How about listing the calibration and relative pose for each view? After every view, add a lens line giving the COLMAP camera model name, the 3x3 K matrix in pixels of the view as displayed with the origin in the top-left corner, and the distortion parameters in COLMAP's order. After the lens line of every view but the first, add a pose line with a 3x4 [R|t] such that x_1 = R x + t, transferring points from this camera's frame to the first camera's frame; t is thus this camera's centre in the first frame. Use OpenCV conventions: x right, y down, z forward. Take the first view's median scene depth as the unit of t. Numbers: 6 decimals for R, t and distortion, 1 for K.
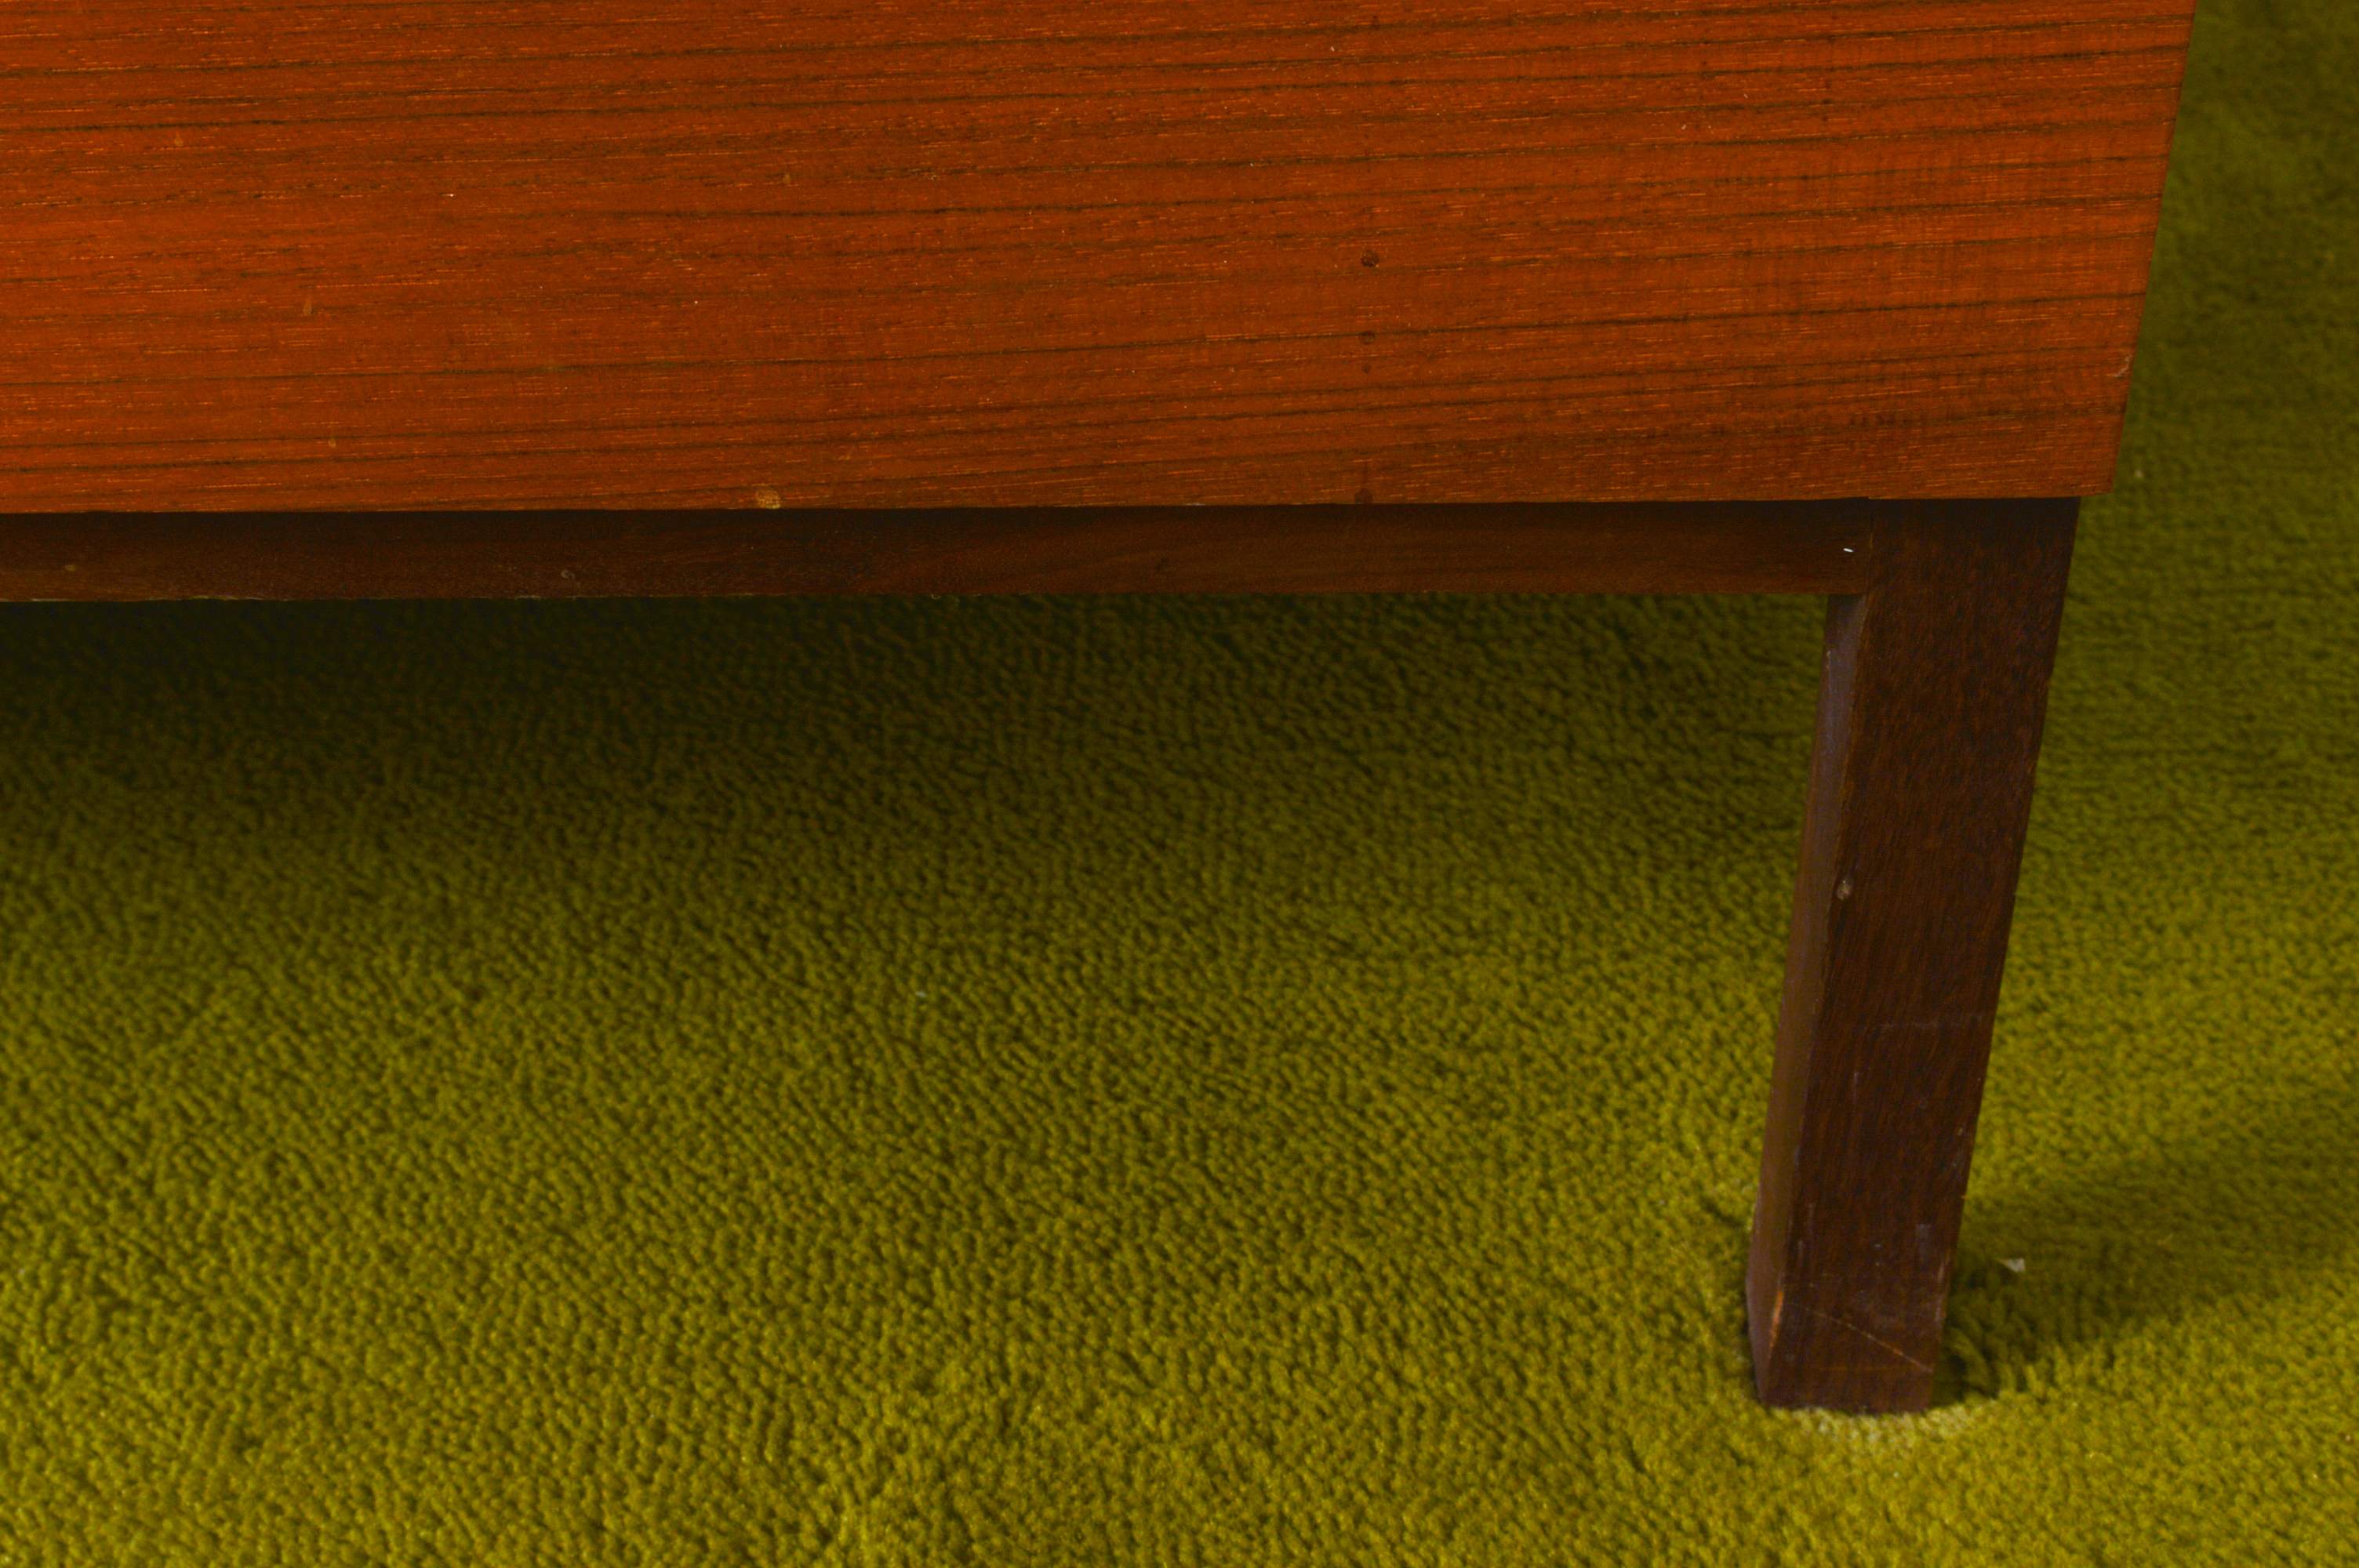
lens RADIAL K [[4521.1, 0, 1180.6], [0, 4521.1, 784.4], [0, 0, 1]] dist [0.017720, 0.000000]
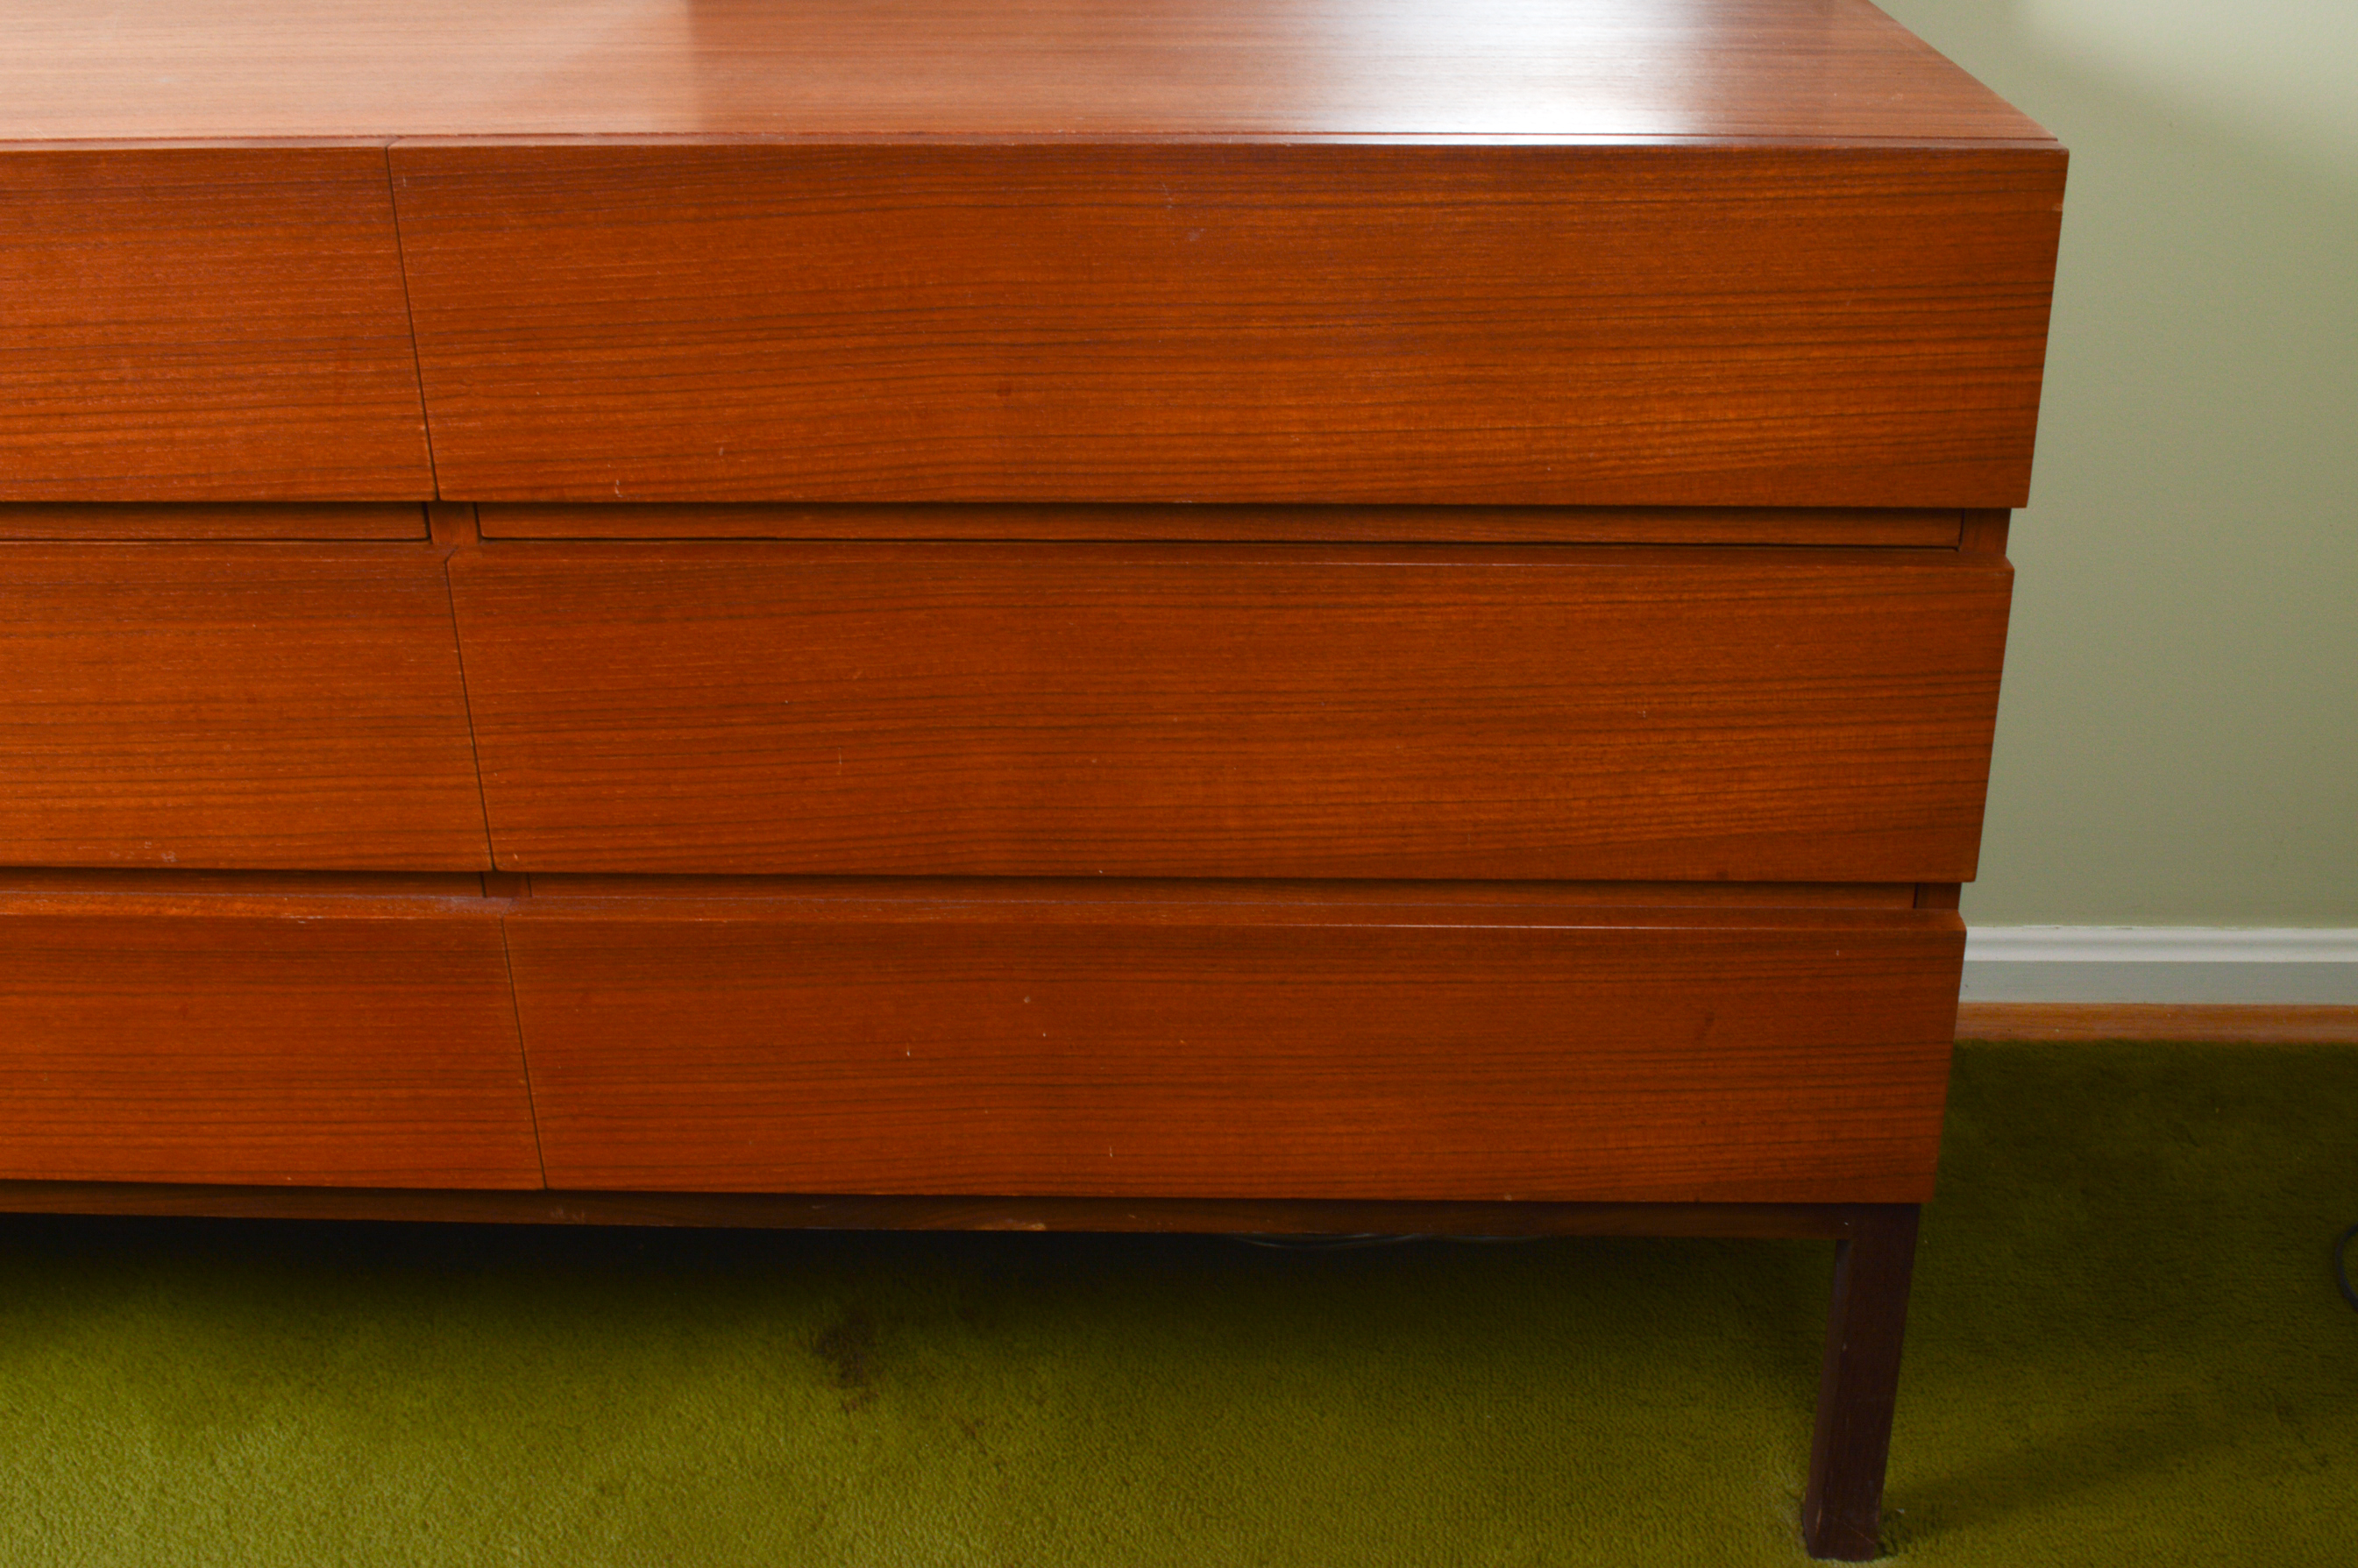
lens RADIAL K [[3089.3, 0, 1163.0], [0, 3089.3, 689.5], [0, 0, 1]] dist [-0.033103, 0.000000]
pose [[0.999742, 0.019682, -0.011371, -0.257086], [-0.022239, 0.950455, -0.310066, 0.224106], [0.004705, 0.310238, 0.950647, -0.952275]]
